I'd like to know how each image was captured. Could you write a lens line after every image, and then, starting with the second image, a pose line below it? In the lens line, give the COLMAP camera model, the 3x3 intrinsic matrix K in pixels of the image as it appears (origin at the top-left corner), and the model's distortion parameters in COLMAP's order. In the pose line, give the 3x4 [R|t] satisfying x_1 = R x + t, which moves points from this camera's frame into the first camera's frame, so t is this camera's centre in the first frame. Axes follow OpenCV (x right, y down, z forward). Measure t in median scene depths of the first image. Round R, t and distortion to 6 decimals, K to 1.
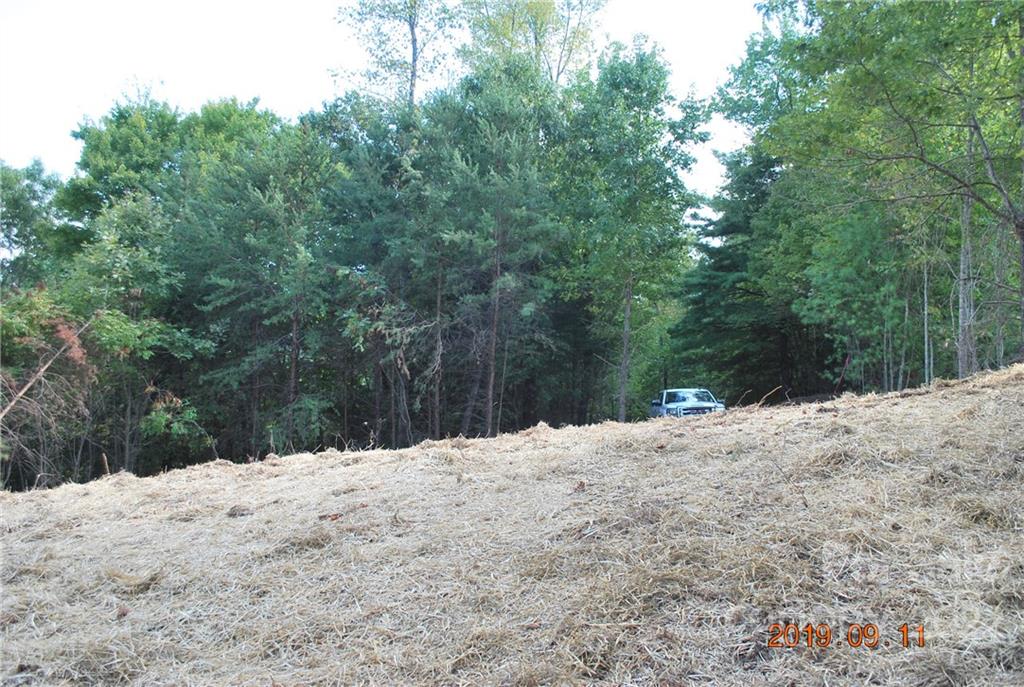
lens RADIAL K [[835.6, 0, 505.7], [0, 835.6, 340.9], [0, 0, 1]] dist [-0.074155, 0.003964]
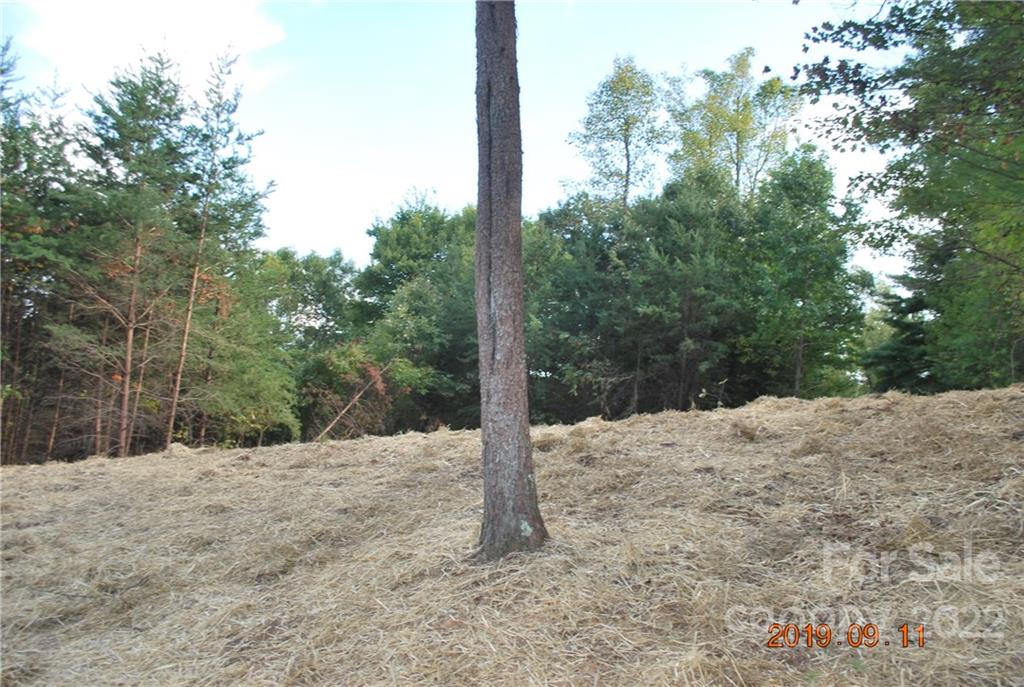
lens RADIAL K [[835.6, 0, 505.7], [0, 835.6, 340.9], [0, 0, 1]] dist [-0.074155, 0.003964]
pose [[0.959504, 0.010816, -0.281487, 0.079572], [-0.037224, 0.995368, -0.088638, 0.040624], [0.279225, 0.095527, 0.955462, -0.263456]]
